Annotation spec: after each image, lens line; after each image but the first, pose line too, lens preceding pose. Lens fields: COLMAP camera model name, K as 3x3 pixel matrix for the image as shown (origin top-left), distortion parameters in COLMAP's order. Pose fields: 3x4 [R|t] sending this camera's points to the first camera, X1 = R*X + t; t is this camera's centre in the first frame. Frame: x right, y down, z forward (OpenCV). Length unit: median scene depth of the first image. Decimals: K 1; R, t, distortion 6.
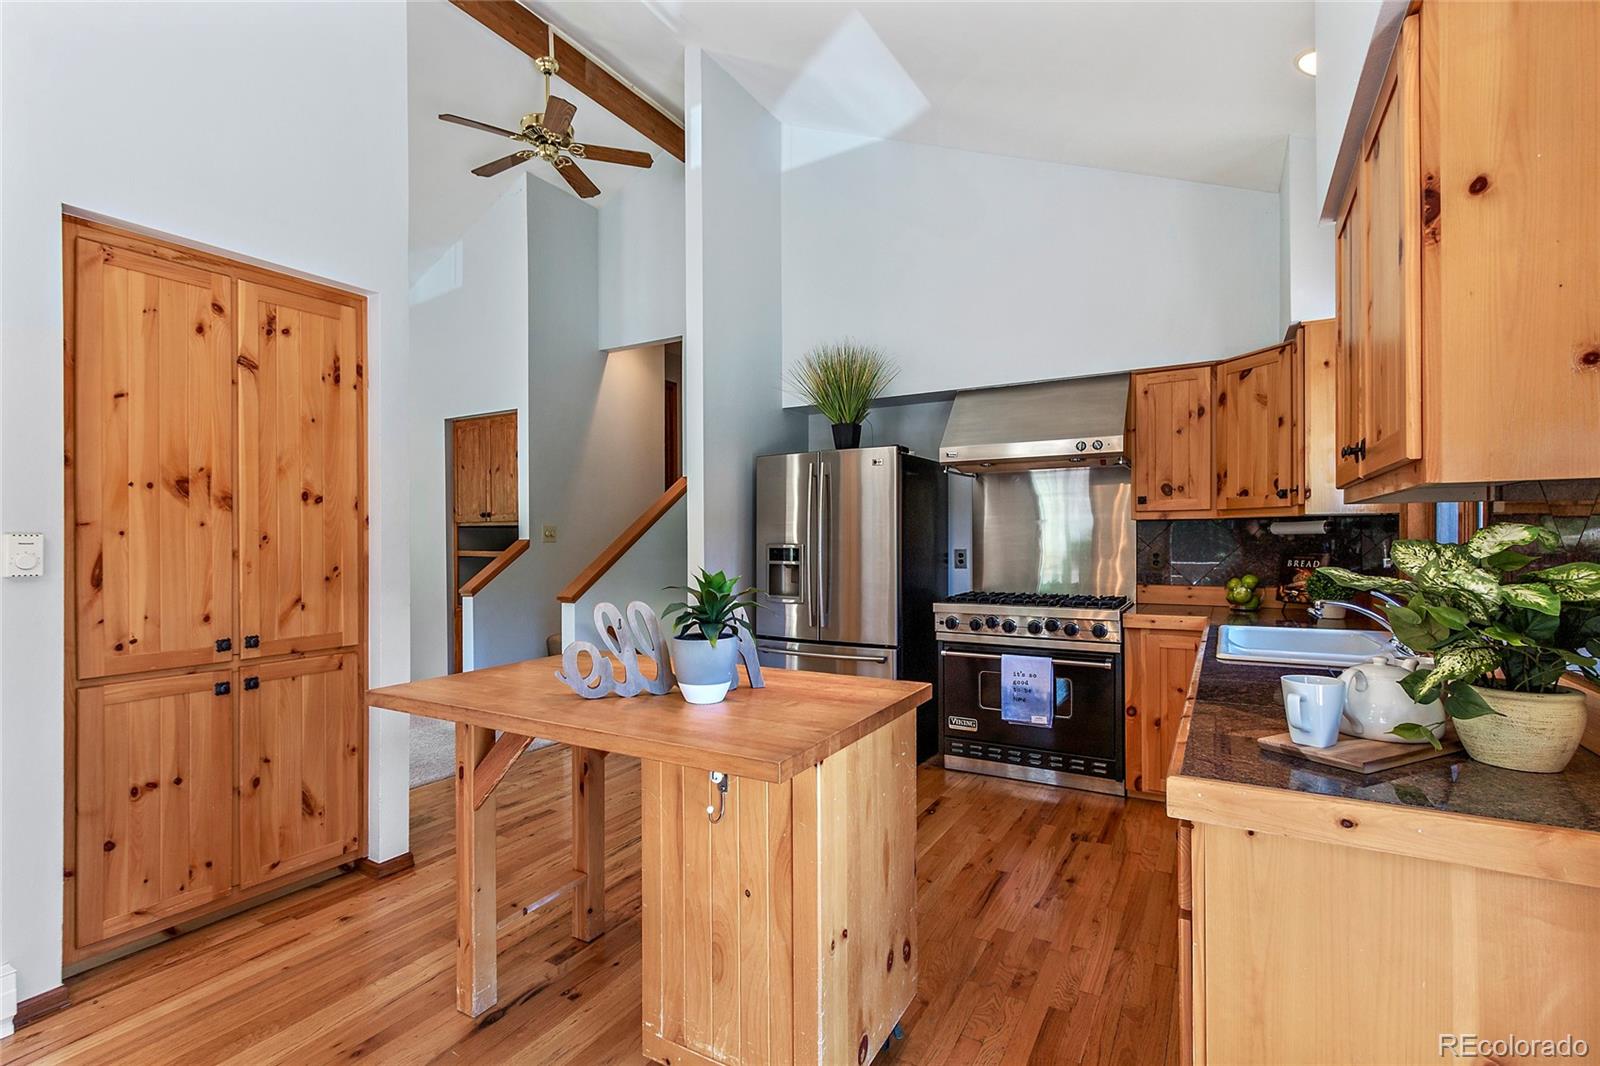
lens RADIAL K [[739.1, 0, 799.3], [0, 739.1, 538.1], [0, 0, 1]] dist [0.003845, -0.000059]
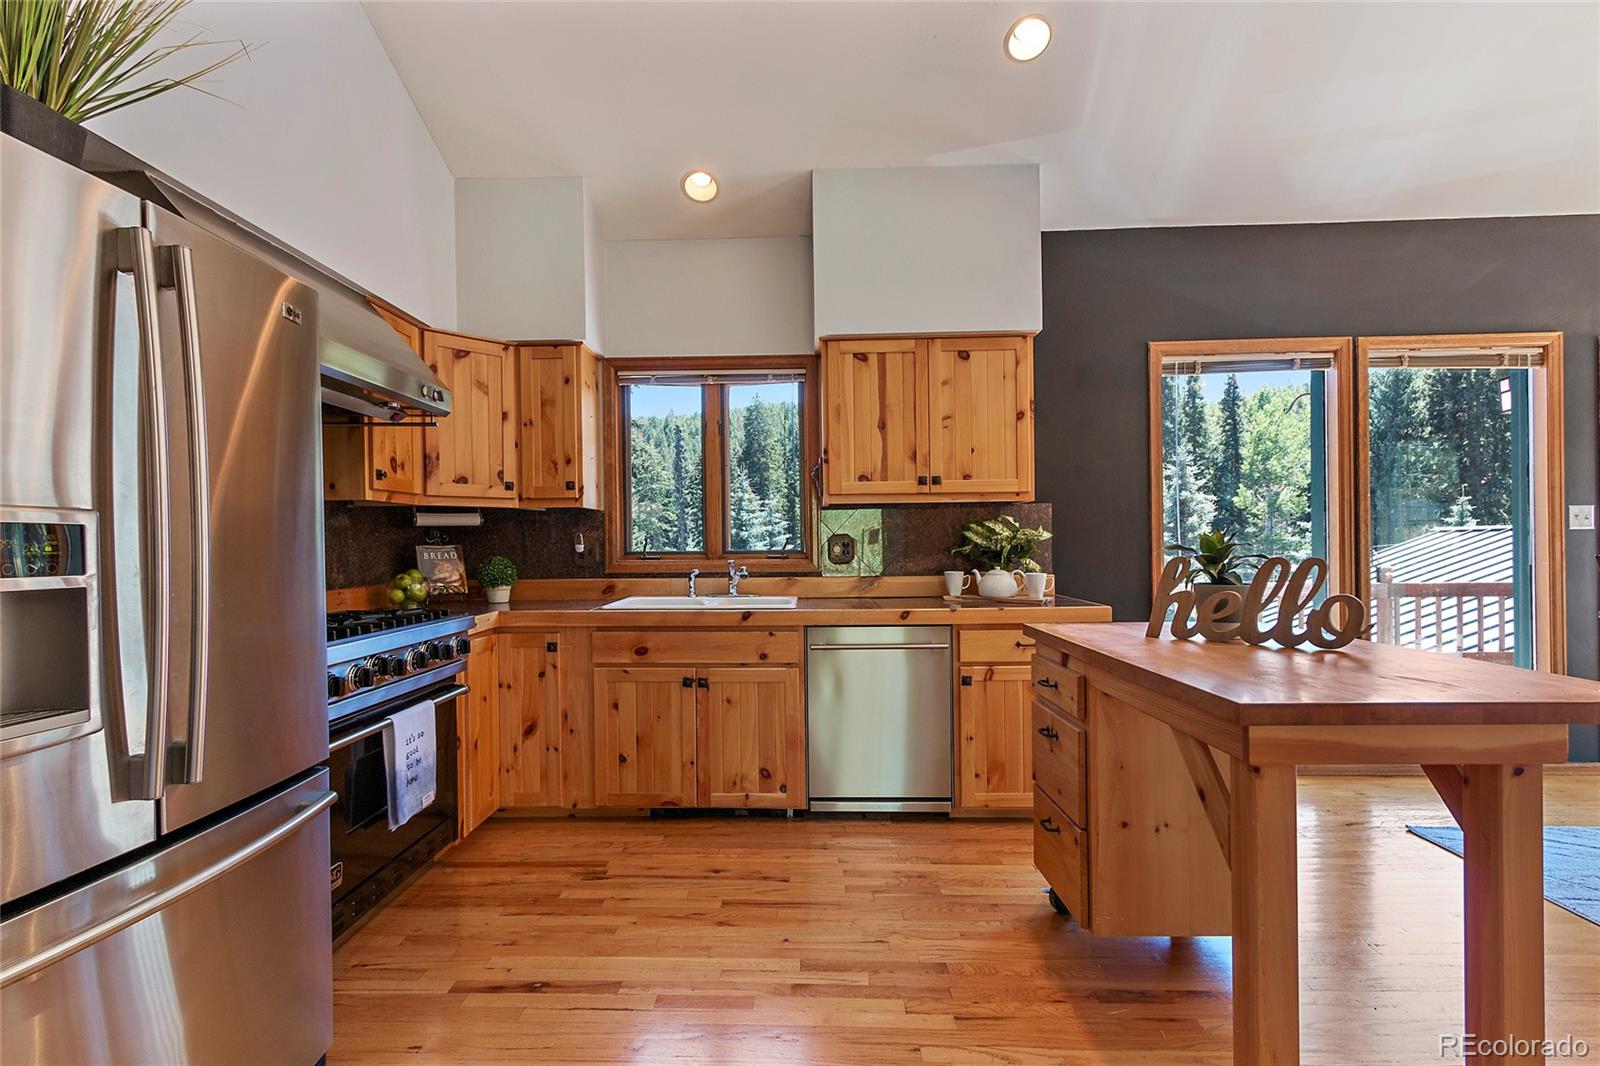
lens RADIAL K [[739.1, 0, 799.1], [0, 739.1, 539.9], [0, 0, 1]] dist [0.003845, -0.000059]
pose [[-0.493700, 0.013831, 0.869523, -0.426581], [0.011262, 0.999891, -0.009510, 0.028889], [-0.869560, 0.005097, -0.493802, 1.091694]]
